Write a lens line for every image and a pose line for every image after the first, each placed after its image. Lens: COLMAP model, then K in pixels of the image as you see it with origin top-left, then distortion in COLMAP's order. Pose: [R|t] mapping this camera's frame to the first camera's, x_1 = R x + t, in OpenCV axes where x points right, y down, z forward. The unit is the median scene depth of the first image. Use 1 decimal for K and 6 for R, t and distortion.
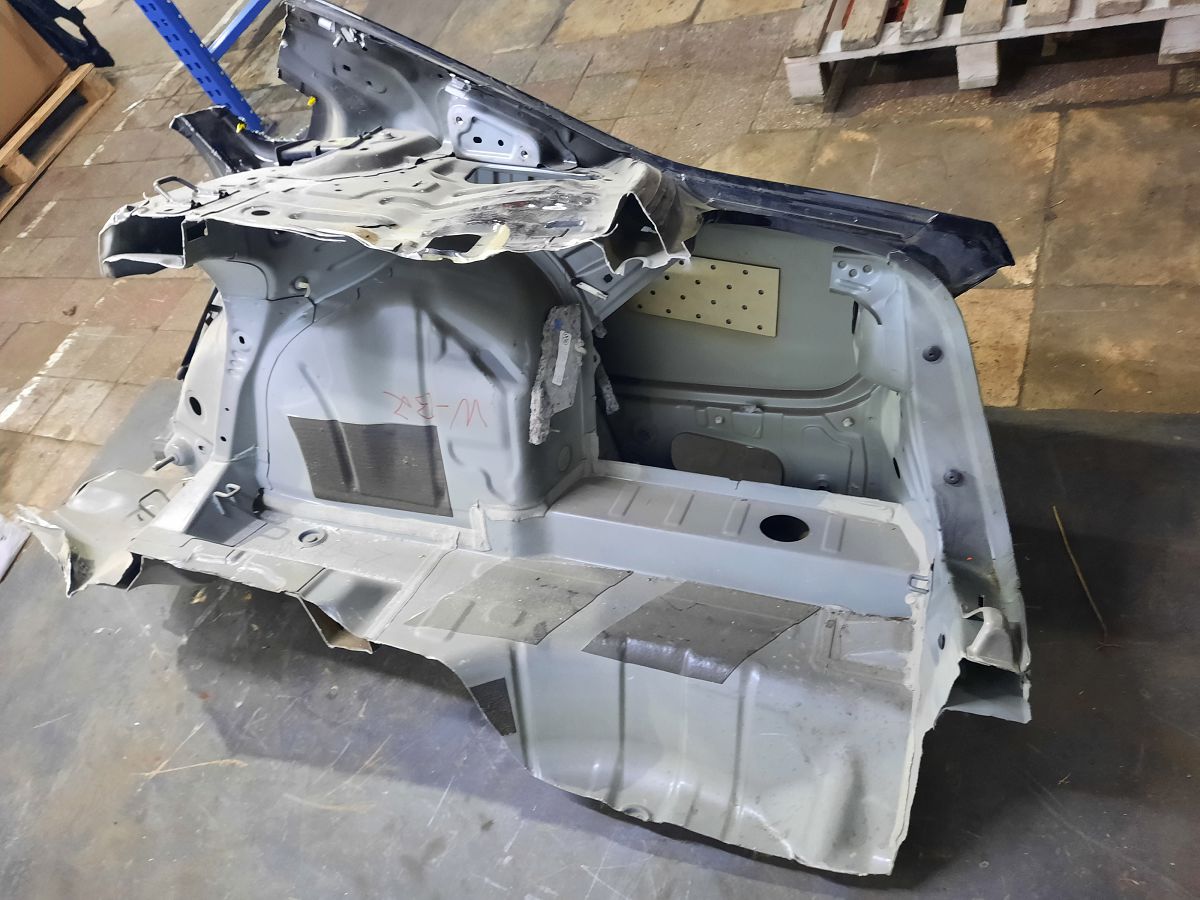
lens RADIAL K [[894.0, 0, 604.5], [0, 894.0, 447.4], [0, 0, 1]] dist [0.066032, -0.081557]
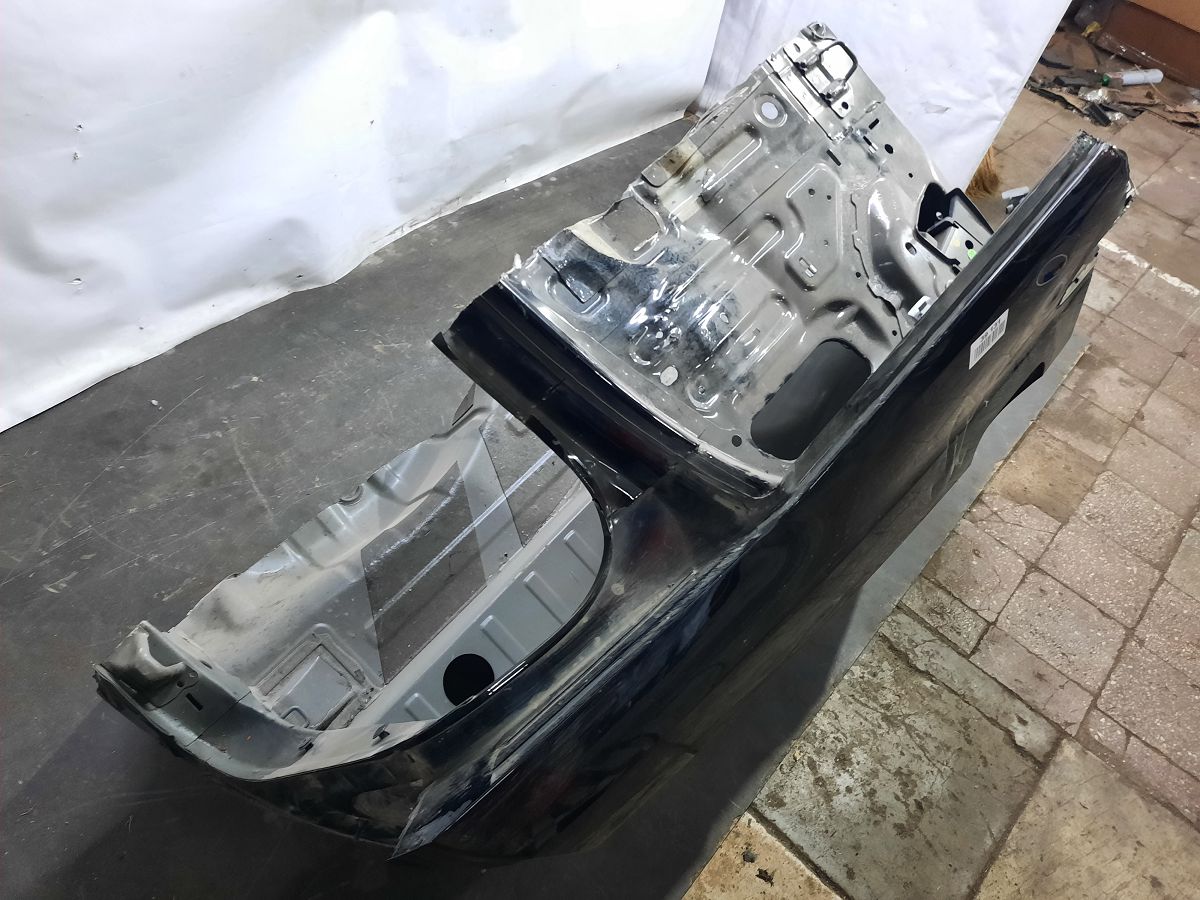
lens RADIAL K [[894.0, 0, 604.5], [0, 894.0, 447.4], [0, 0, 1]] dist [0.066032, -0.081557]
pose [[-0.384228, 0.835611, -0.392587, 0.255889], [-0.750384, -0.034921, 0.660079, -0.508713], [0.537859, 0.548211, 0.640447, 0.293417]]
